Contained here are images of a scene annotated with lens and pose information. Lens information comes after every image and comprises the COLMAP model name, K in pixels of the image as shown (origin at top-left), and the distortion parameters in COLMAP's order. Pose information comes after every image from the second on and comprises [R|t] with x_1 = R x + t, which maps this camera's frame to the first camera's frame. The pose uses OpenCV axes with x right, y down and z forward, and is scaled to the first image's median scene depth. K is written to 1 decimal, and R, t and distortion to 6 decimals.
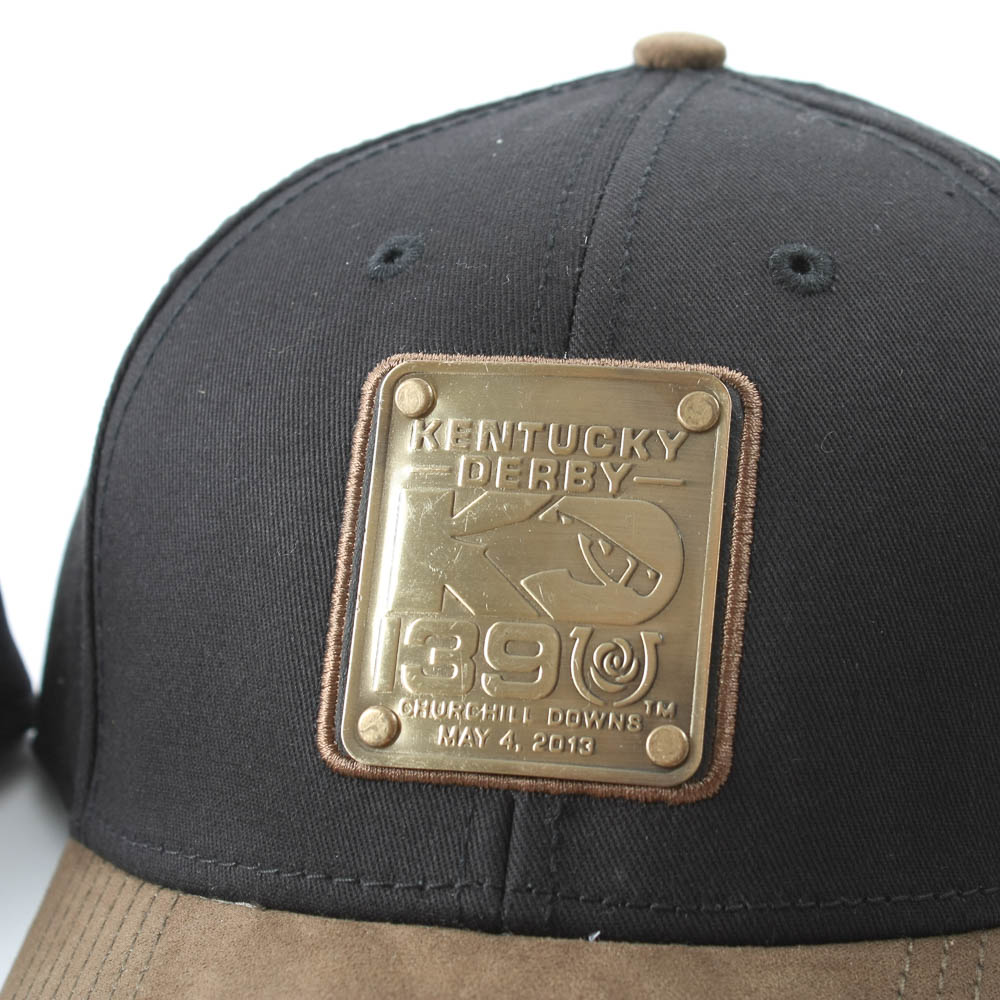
lens RADIAL K [[2703.2, 0, 500.0], [0, 2703.2, 500.0], [0, 0, 1]] dist [-0.009742, 0.115583]
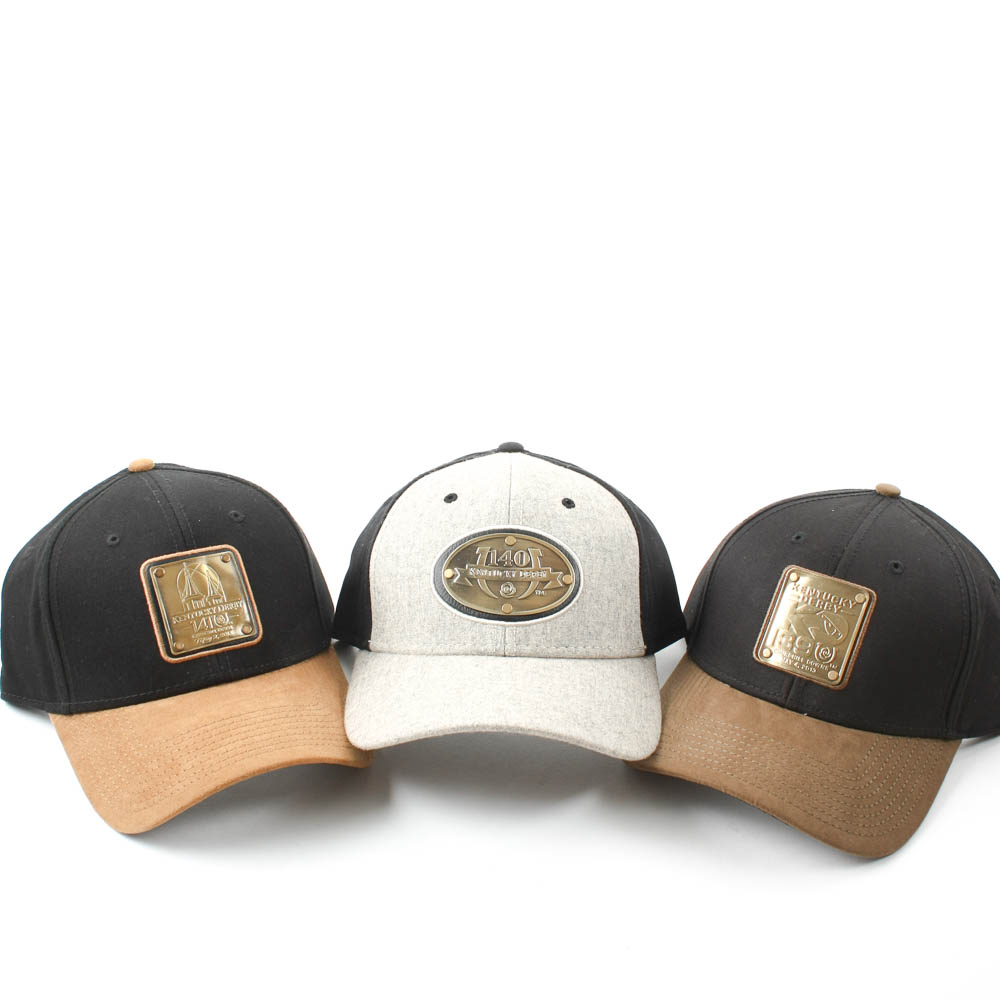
lens RADIAL K [[1161.3, 0, 500.0], [0, 1161.3, 500.0], [0, 0, 1]] dist [-0.158374, 0.038020]
pose [[0.930714, 0.218834, -0.293056, 0.039131], [-0.207084, 0.975747, 0.070945, -0.189572], [0.301474, -0.005342, 0.953459, -0.830852]]
